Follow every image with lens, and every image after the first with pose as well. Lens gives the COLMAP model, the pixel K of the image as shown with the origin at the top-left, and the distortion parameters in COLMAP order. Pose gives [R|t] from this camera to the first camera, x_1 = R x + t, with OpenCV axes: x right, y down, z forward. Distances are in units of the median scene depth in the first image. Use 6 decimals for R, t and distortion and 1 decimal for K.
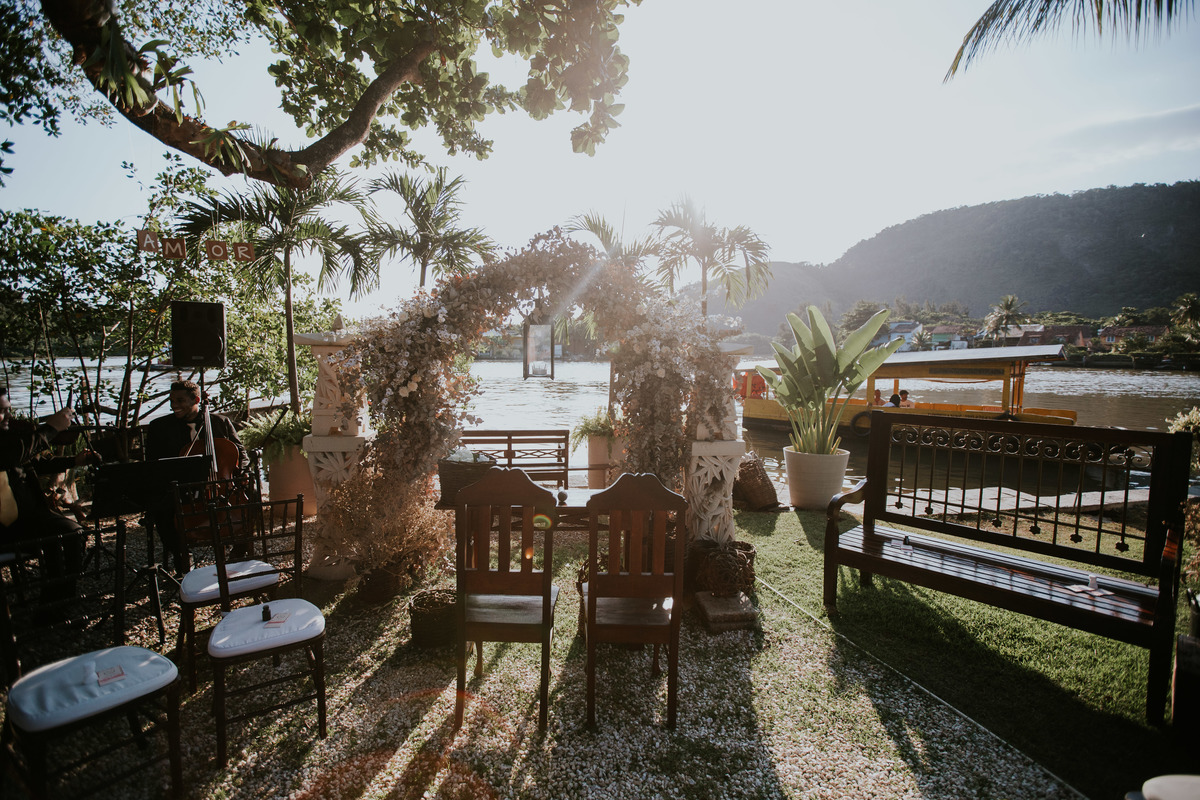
lens RADIAL K [[549.8, 0, 594.3], [0, 549.8, 401.9], [0, 0, 1]] dist [-0.023421, 0.005564]
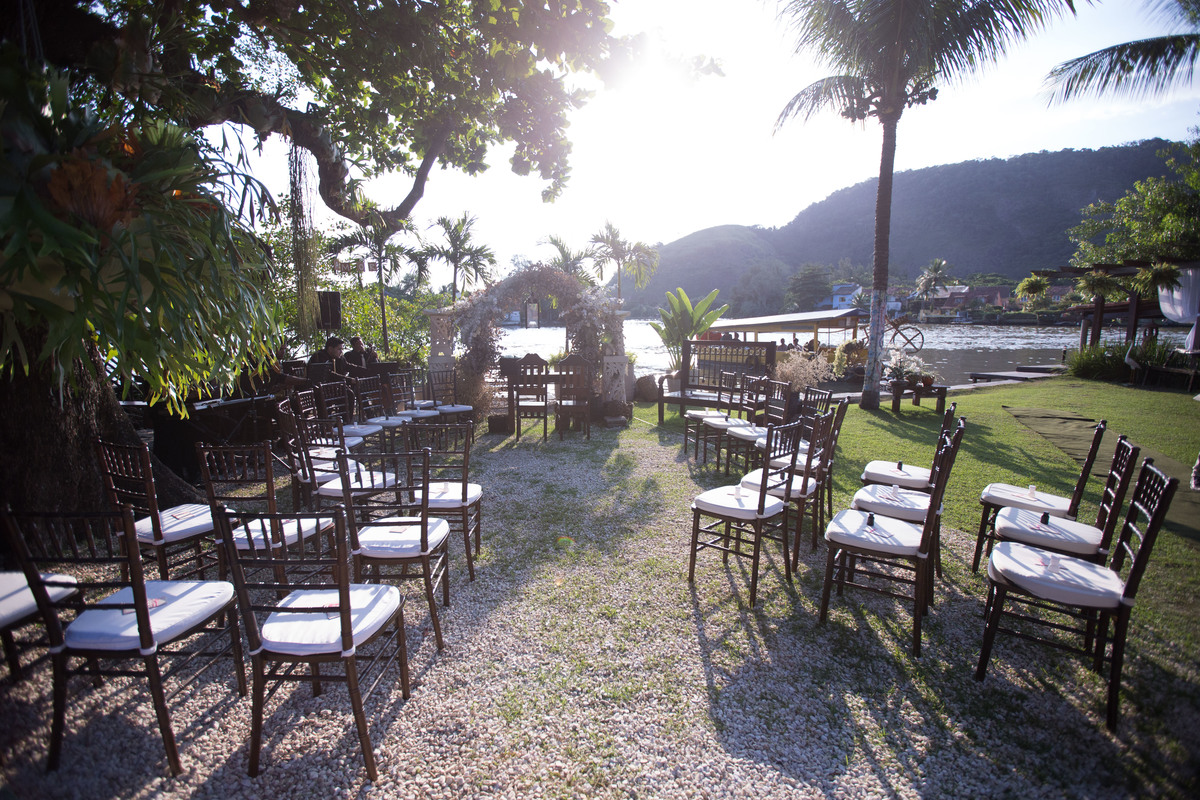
lens RADIAL K [[549.8, 0, 594.5], [0, 549.8, 399.8], [0, 0, 1]] dist [-0.023421, 0.005564]
pose [[0.996981, -0.027101, 0.072763, -0.013700], [0.022845, 0.998014, 0.058701, 0.069521], [-0.074209, -0.056862, 0.995620, -0.712604]]
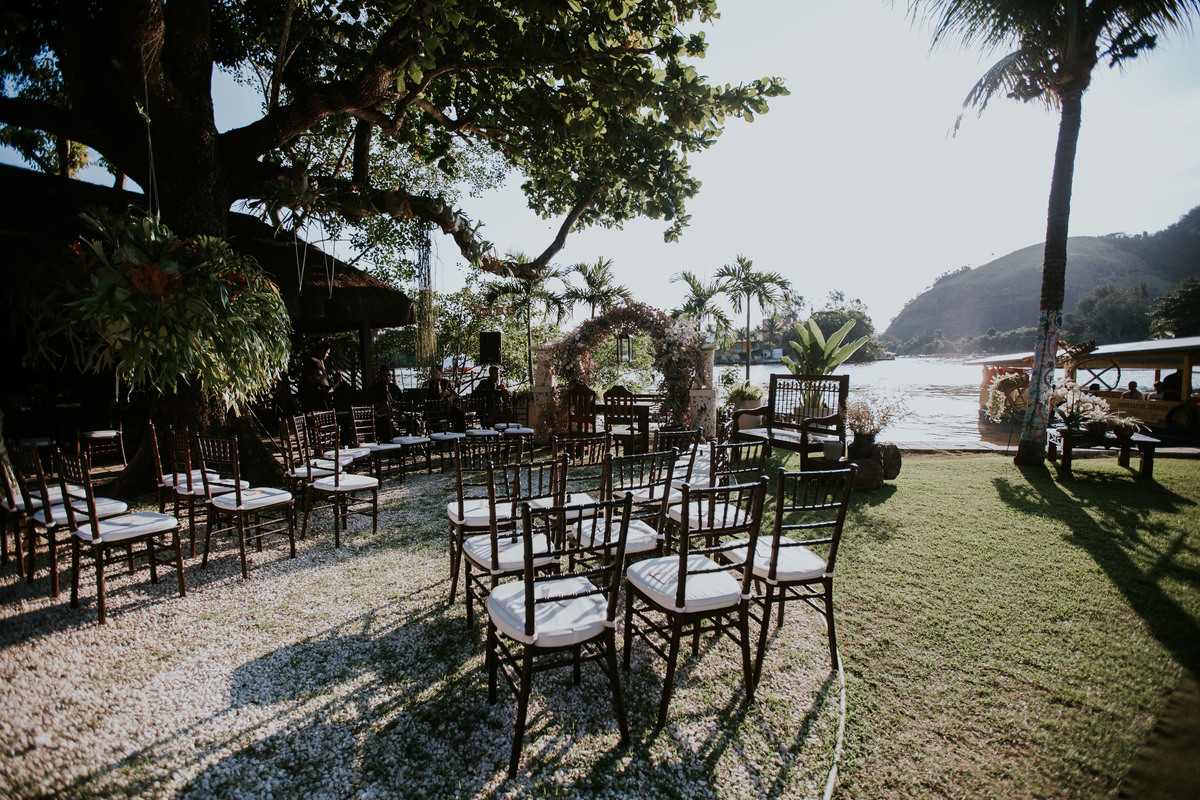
lens RADIAL K [[549.8, 0, 587.1], [0, 549.8, 402.5], [0, 0, 1]] dist [-0.023421, 0.005564]
pose [[0.915539, 0.007719, -0.402154, 0.407419], [-0.011916, 0.999897, -0.007937, 0.086982], [0.402052, 0.012059, 0.915538, -0.689812]]
